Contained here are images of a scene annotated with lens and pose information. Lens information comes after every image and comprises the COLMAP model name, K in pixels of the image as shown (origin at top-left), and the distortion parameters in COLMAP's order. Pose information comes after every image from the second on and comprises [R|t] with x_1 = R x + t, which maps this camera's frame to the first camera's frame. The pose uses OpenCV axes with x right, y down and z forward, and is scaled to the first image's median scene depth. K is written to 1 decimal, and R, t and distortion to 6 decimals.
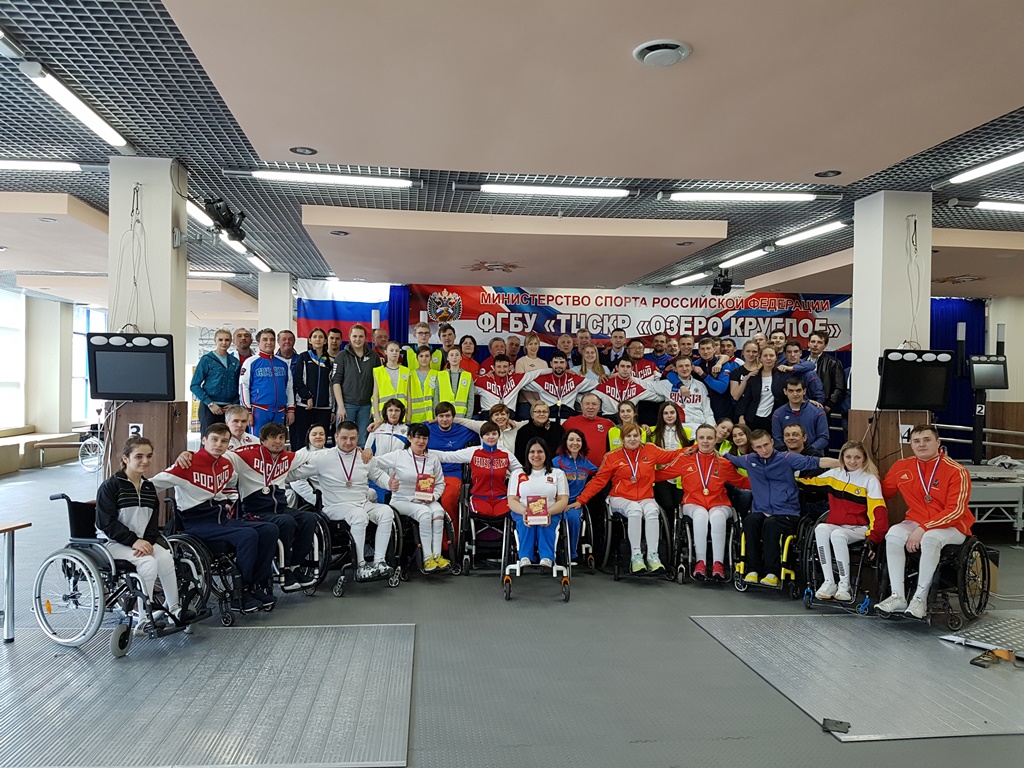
lens RADIAL K [[785.2, 0, 491.8], [0, 785.2, 396.2], [0, 0, 1]] dist [0.234753, -0.428258]
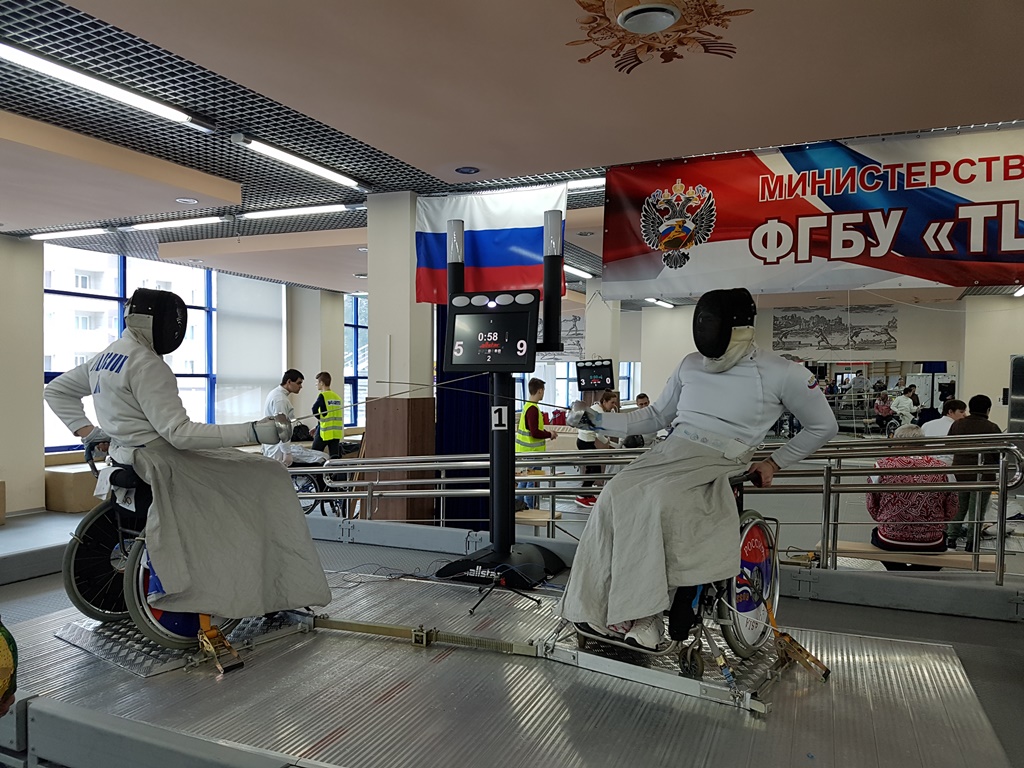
lens RADIAL K [[785.7, 0, 483.3], [0, 785.7, 405.3], [0, 0, 1]] dist [0.051217, -0.104546]
pose [[0.843369, 0.011028, -0.537221, 0.095533], [-0.005190, 0.999910, 0.012379, -0.006487], [0.537309, -0.007652, 0.843350, 0.534794]]
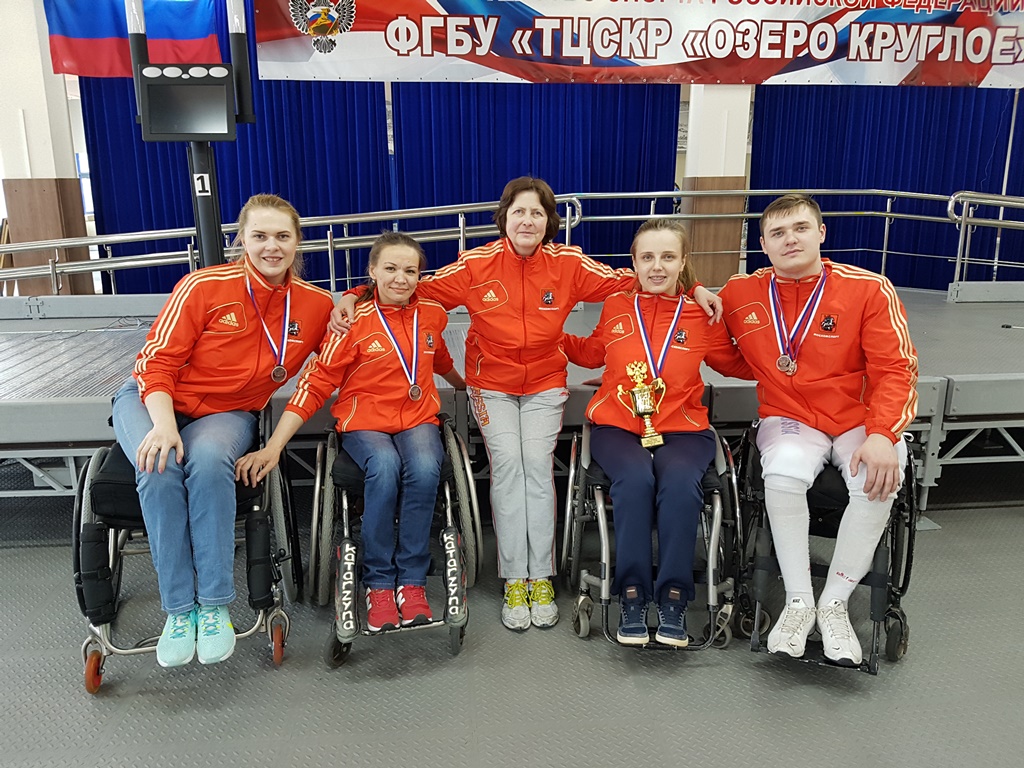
lens RADIAL K [[784.9, 0, 499.1], [0, 784.9, 386.0], [0, 0, 1]] dist [0.061673, -0.106569]
pose [[0.999650, -0.012288, -0.023415, 0.067946], [0.017450, 0.971844, 0.234980, 0.012246], [0.019869, -0.235306, 0.971718, 0.420120]]
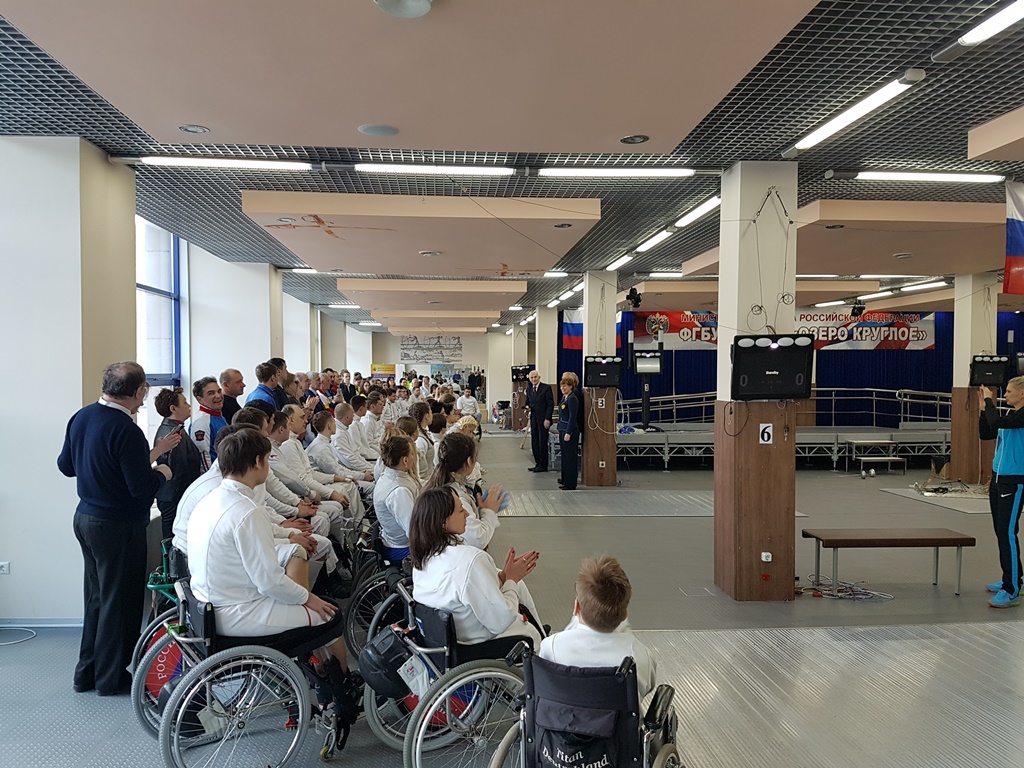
lens RADIAL K [[783.8, 0, 511.7], [0, 783.8, 408.9], [0, 0, 1]] dist [0.068026, -0.129895]
pose [[0.999386, -0.016002, -0.031157, -0.289265], [0.016886, 0.999456, 0.028313, -0.001245], [0.030687, -0.028822, 0.999113, -0.476056]]
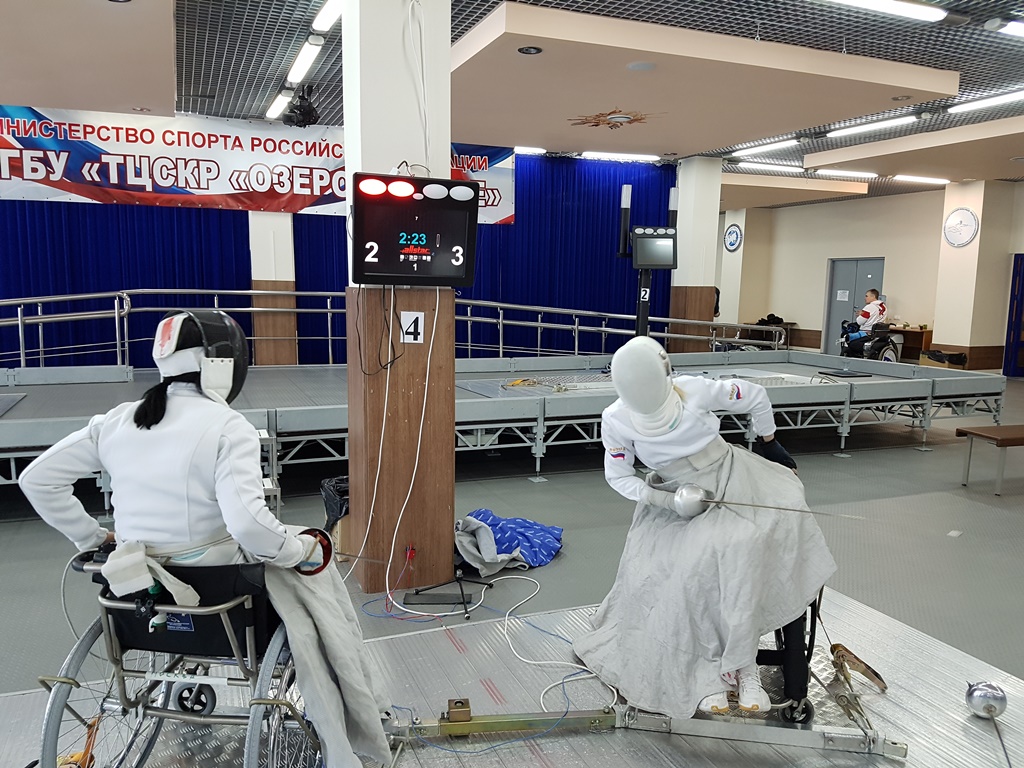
lens RADIAL K [[799.7, 0, 502.1], [0, 799.7, 403.2], [0, 0, 1]] dist [0.097570, -0.165860]
pose [[0.964116, -0.040652, 0.262352, 0.223868], [0.003508, 0.990072, 0.140520, 0.010577], [-0.265460, -0.134557, 0.954686, 0.219688]]
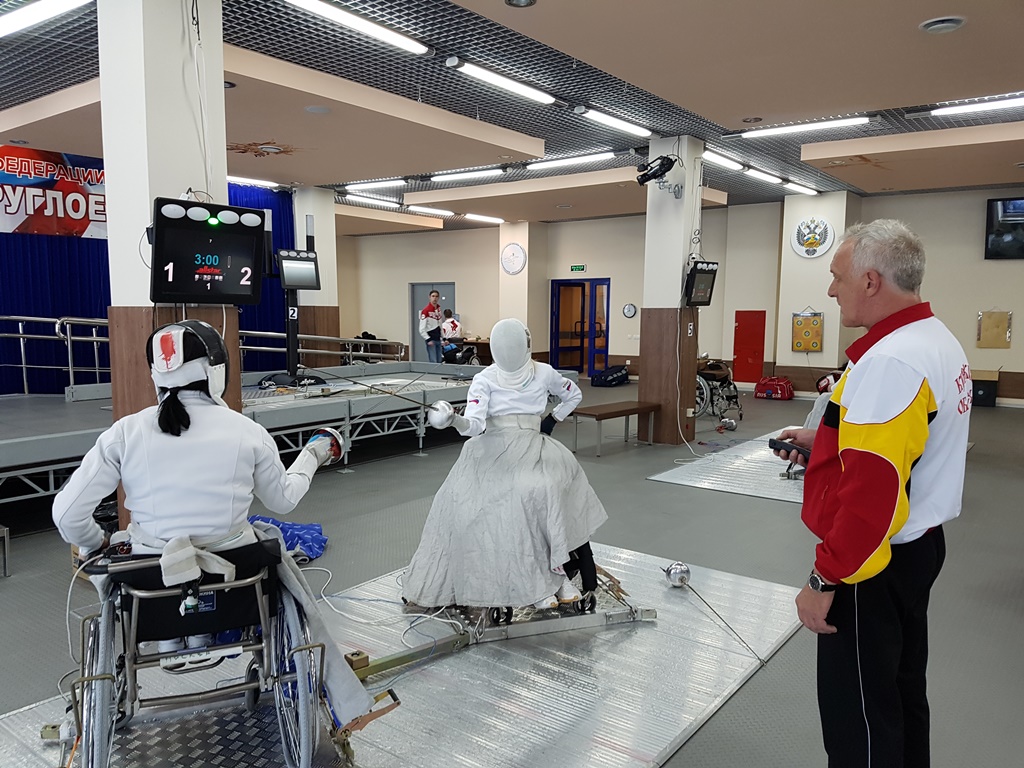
lens RADIAL K [[783.8, 0, 511.7], [0, 783.8, 408.9], [0, 0, 1]] dist [0.068026, -0.129895]
pose [[0.677533, -0.104378, 0.728049, 0.120586], [0.013613, 0.991489, 0.129478, 0.011468], [-0.735367, -0.077814, 0.673187, 0.220248]]
